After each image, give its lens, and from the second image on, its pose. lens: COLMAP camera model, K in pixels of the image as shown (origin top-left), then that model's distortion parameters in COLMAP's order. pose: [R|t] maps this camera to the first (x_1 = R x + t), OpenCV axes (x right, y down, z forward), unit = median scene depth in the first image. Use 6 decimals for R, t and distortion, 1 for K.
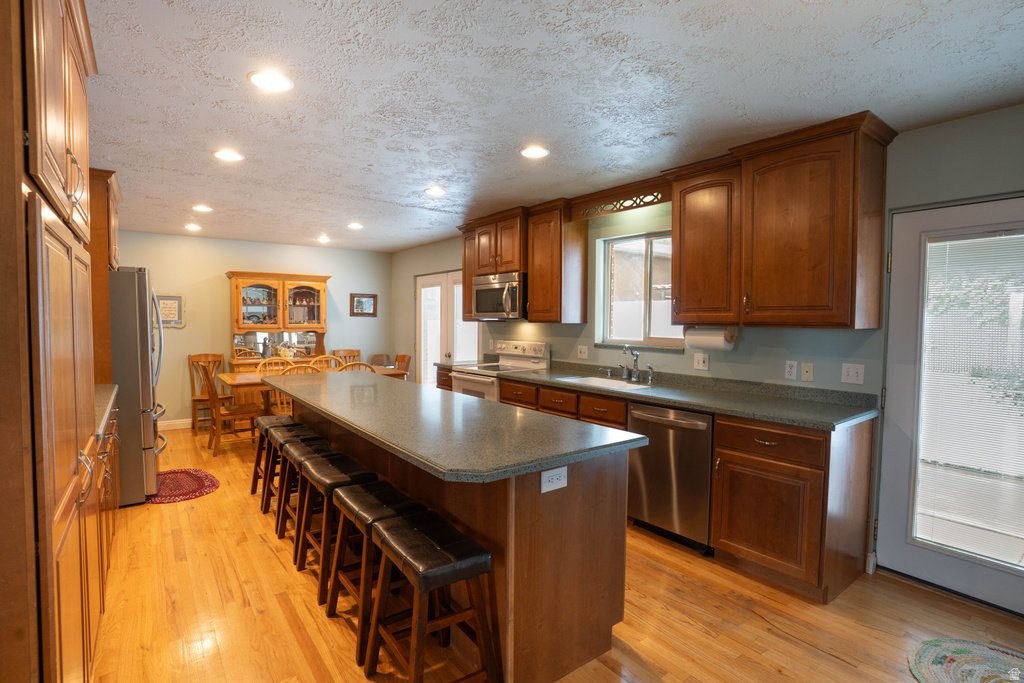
lens RADIAL K [[501.1, 0, 519.3], [0, 501.1, 342.1], [0, 0, 1]] dist [-0.024882, 0.016912]
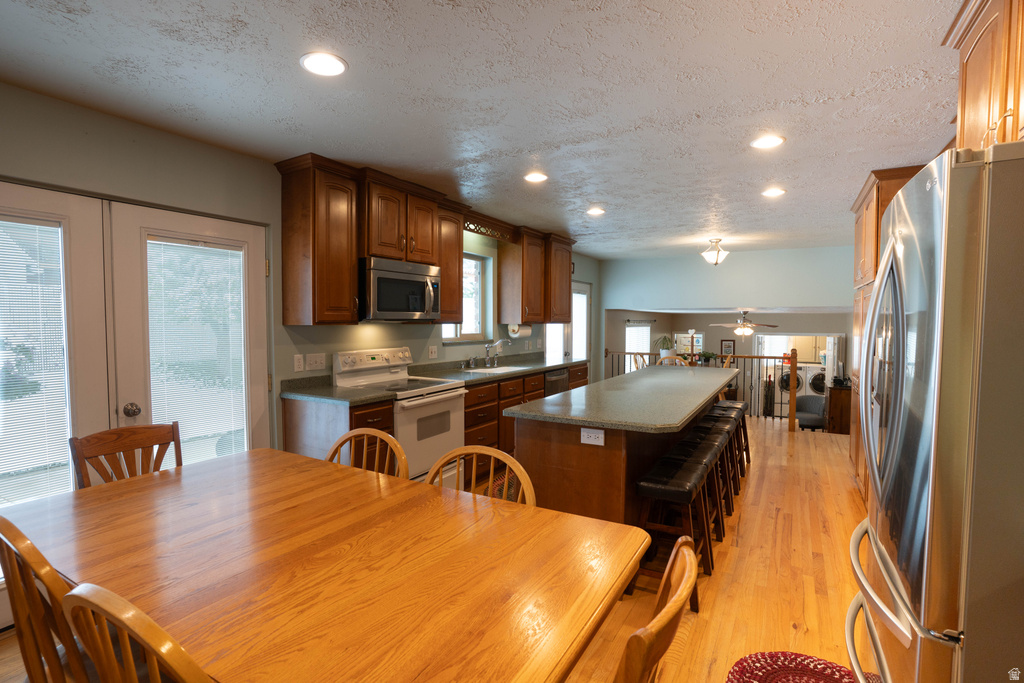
lens RADIAL K [[501.1, 0, 519.4], [0, 501.1, 346.7], [0, 0, 1]] dist [-0.024882, 0.016912]
pose [[-0.395680, -0.054534, 0.916768, -0.664618], [0.035199, 0.996601, 0.074475, -0.046104], [-0.917714, 0.061738, -0.392416, 0.923466]]
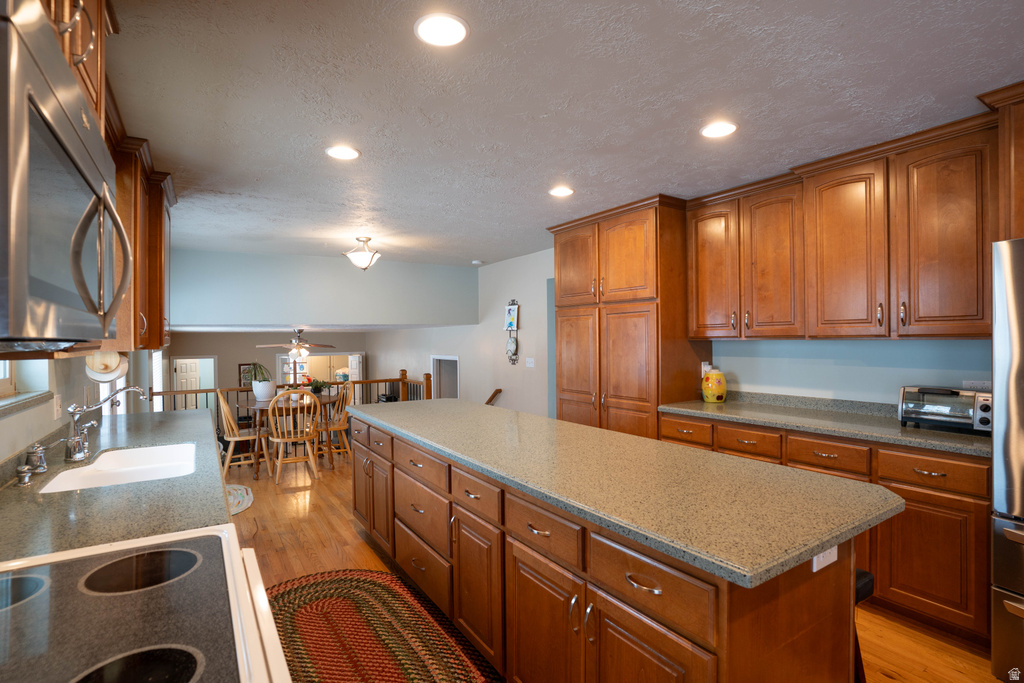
lens RADIAL K [[501.1, 0, 507.3], [0, 501.1, 340.3], [0, 0, 1]] dist [-0.024882, 0.016912]
pose [[-0.996029, 0.006992, 0.088750, -0.173247], [0.011313, 0.998770, 0.048283, -0.044922], [-0.088303, 0.049095, -0.994883, 0.943675]]
